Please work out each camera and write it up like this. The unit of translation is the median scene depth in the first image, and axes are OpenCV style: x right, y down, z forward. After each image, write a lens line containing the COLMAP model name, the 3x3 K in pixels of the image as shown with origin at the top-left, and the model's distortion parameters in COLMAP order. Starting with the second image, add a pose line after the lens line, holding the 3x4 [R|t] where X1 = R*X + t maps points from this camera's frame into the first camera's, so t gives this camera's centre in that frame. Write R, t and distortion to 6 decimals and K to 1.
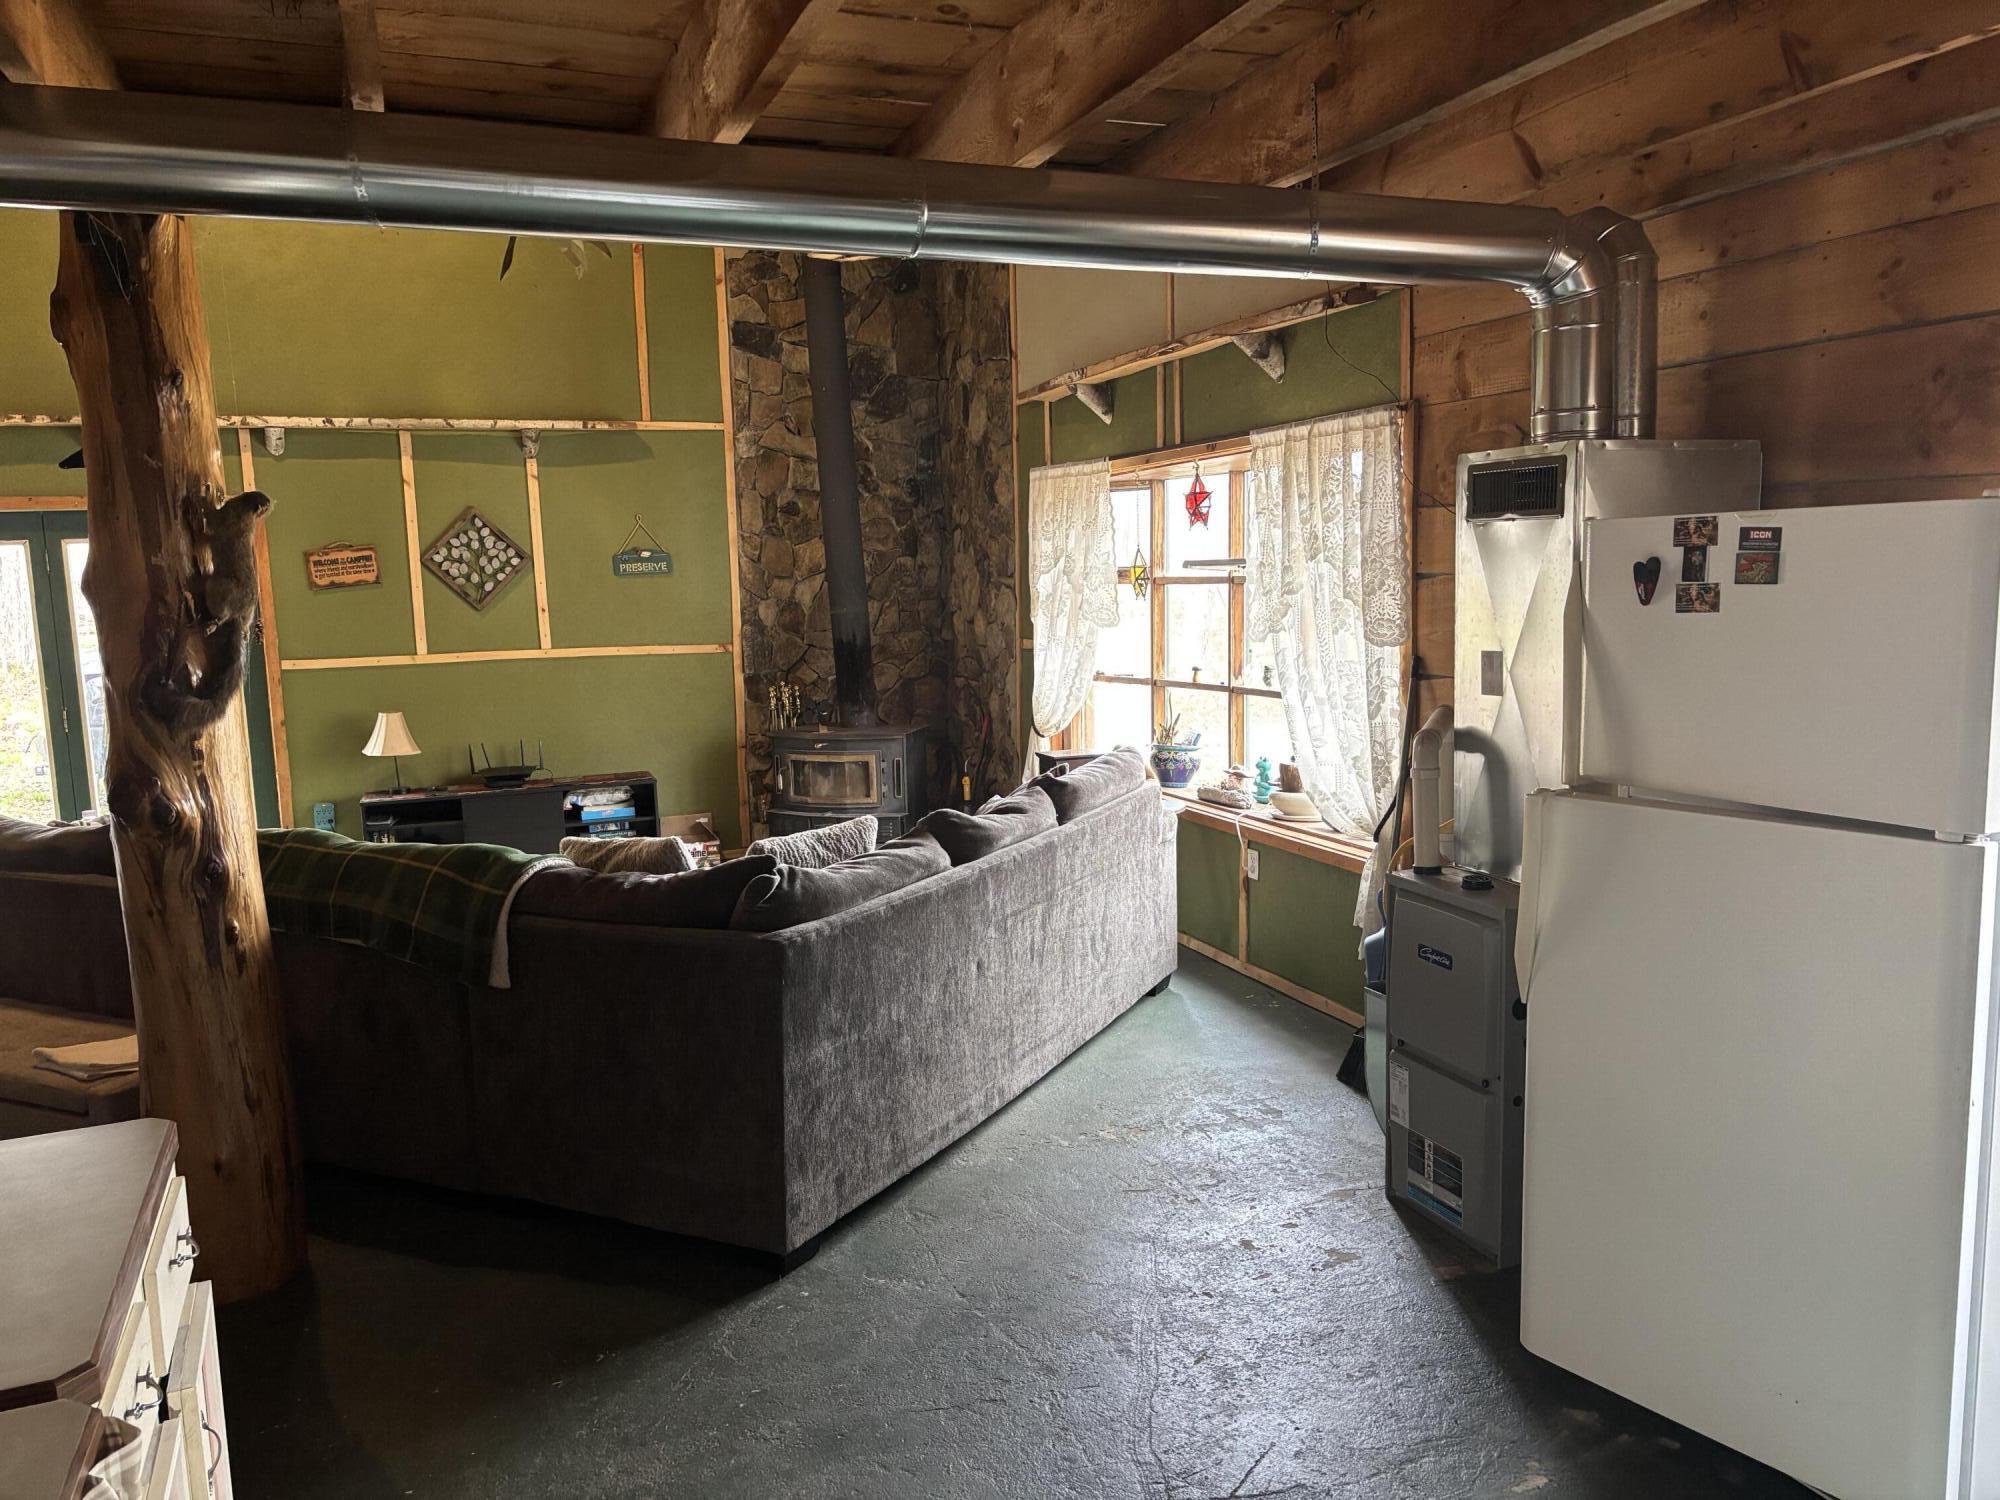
lens RADIAL K [[1502.7, 0, 987.7], [0, 1502.7, 771.6], [0, 0, 1]] dist [0.050247, -0.049513]
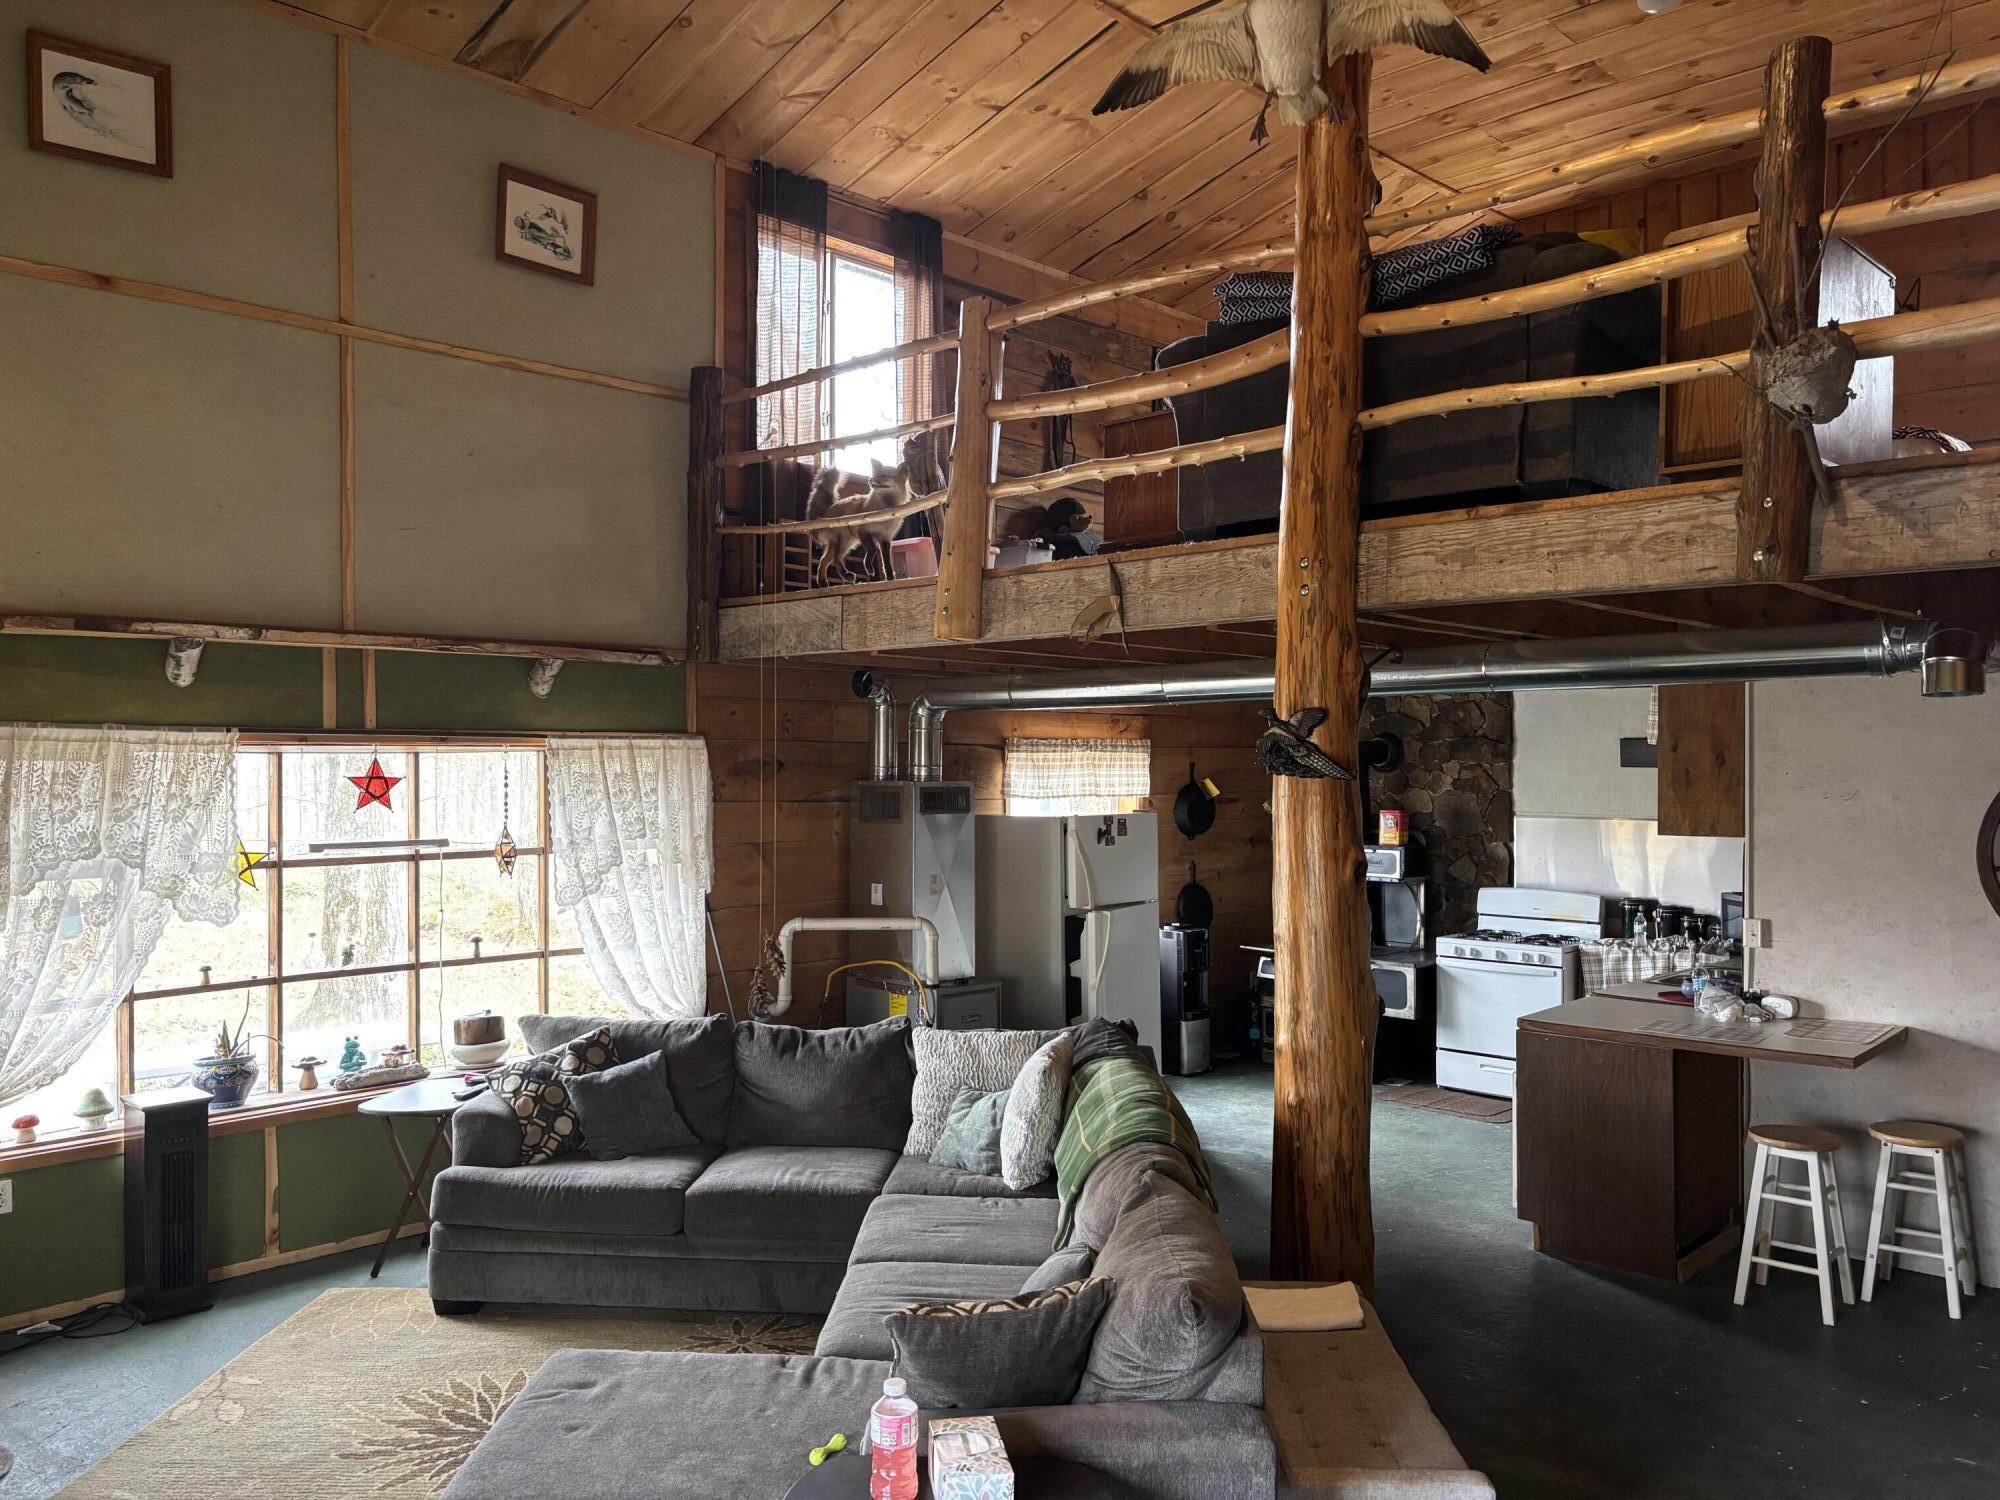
lens RADIAL K [[1502.7, 0, 999.7], [0, 1502.7, 753.8], [0, 0, 1]] dist [0.050247, -0.049513]
pose [[-0.410549, 0.035035, 0.911165, -0.732189], [0.135285, 0.990543, 0.022869, -0.127845], [-0.901747, 0.132656, -0.411406, 0.793792]]
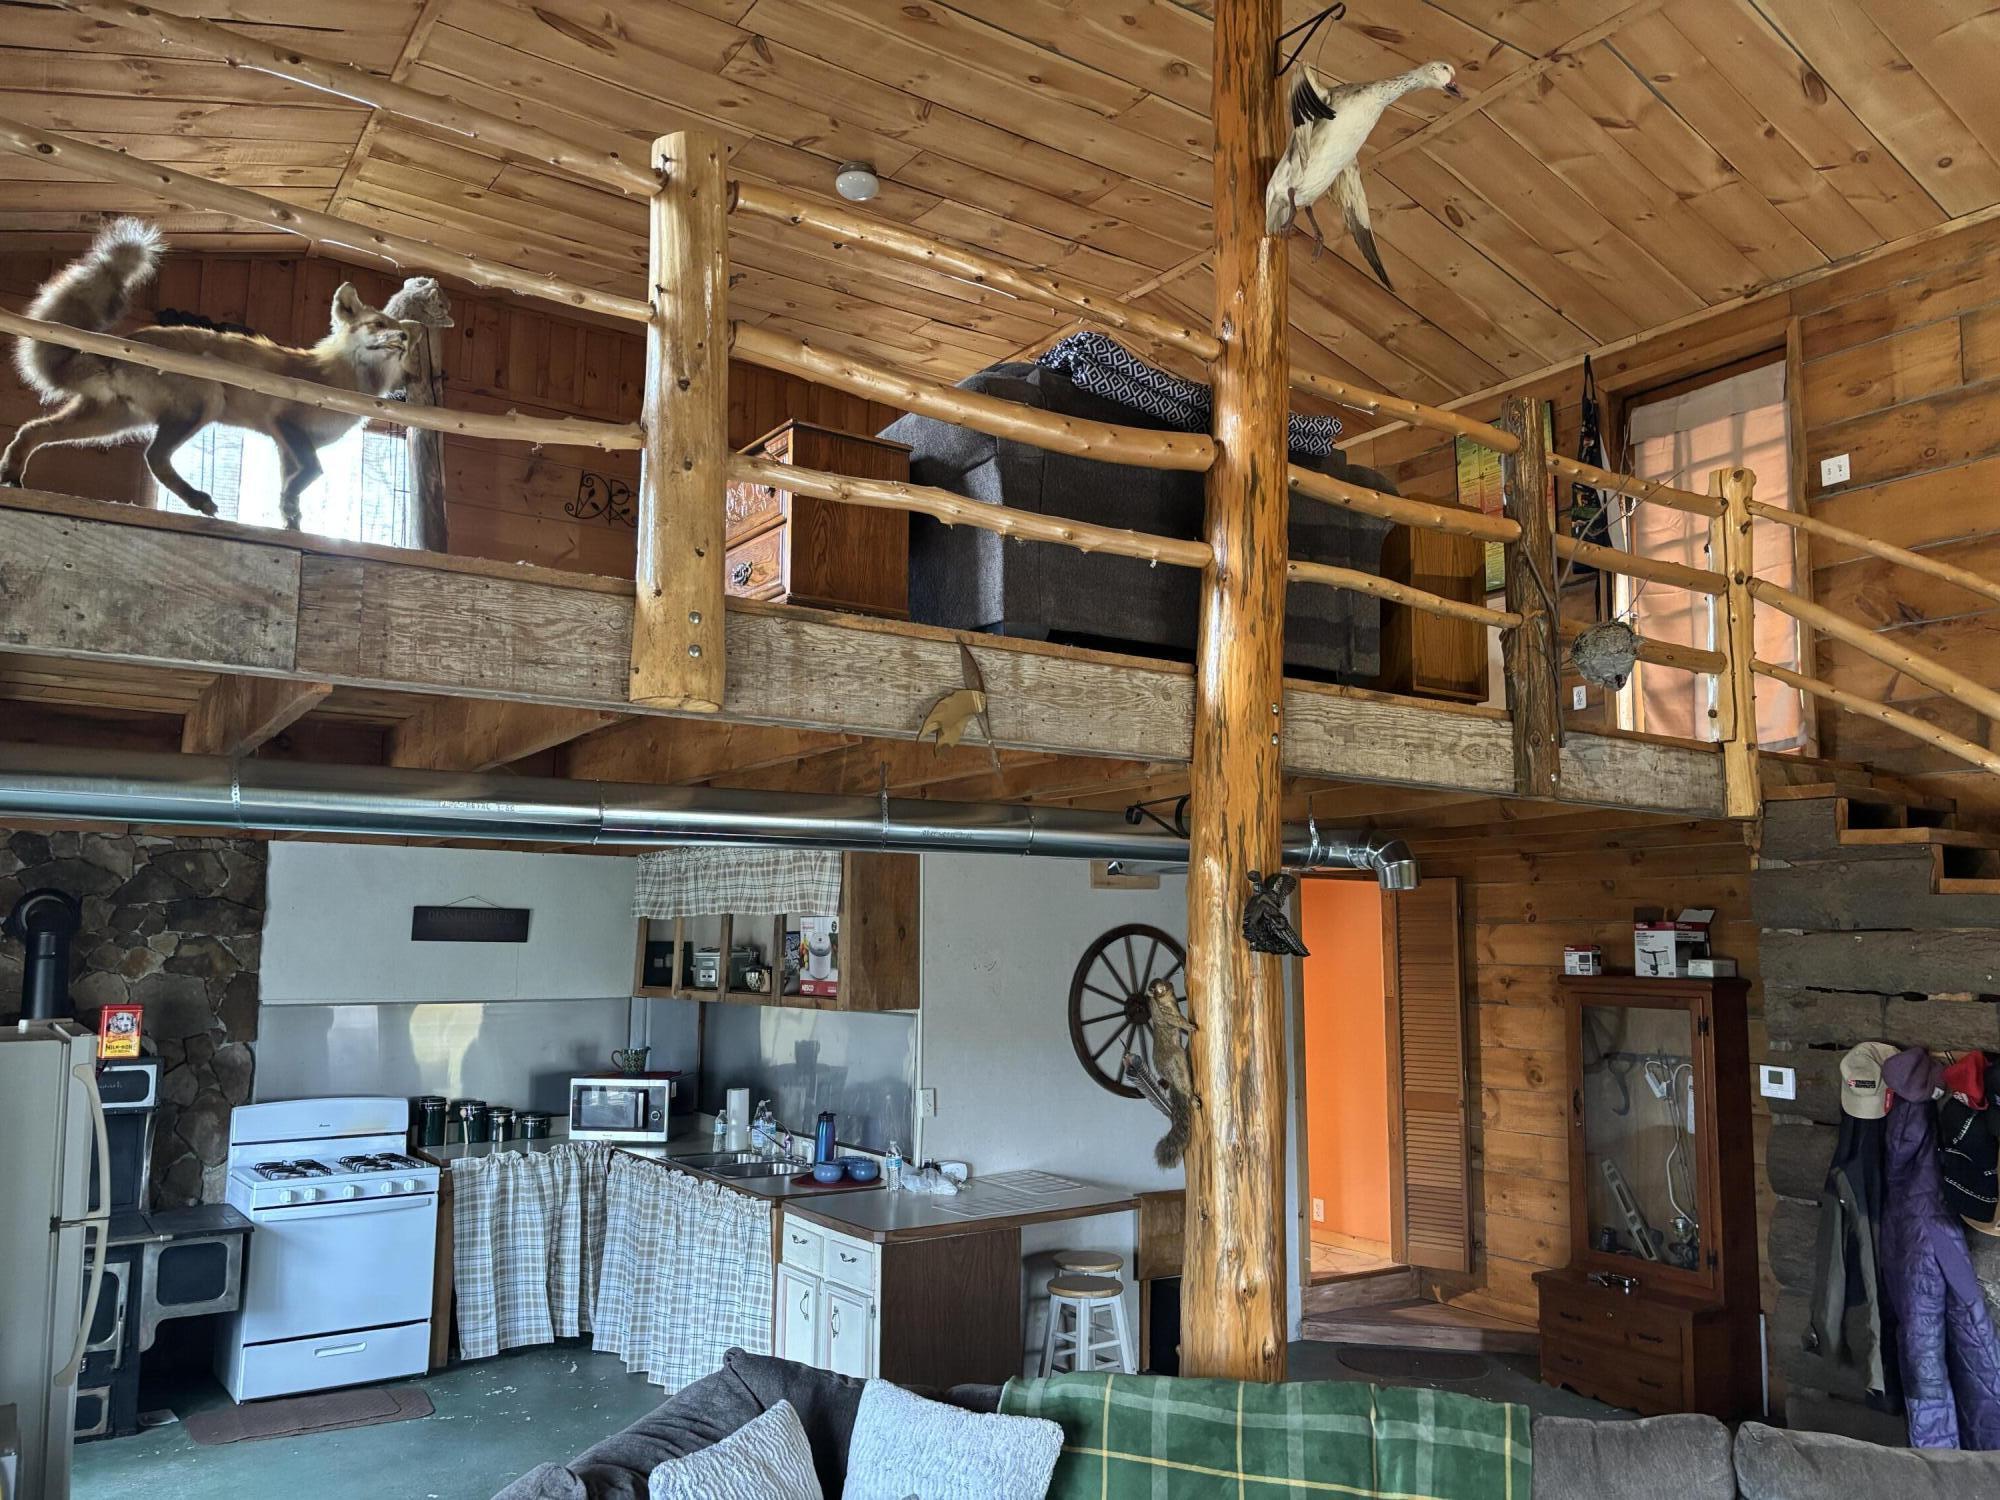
lens RADIAL K [[1502.7, 0, 997.5], [0, 1502.7, 758.5], [0, 0, 1]] dist [0.050247, -0.049513]
pose [[-0.975229, -0.003076, -0.221176, -0.038009], [-0.007201, 0.999815, 0.017848, -0.163613], [0.221080, 0.018998, -0.975071, 0.919886]]
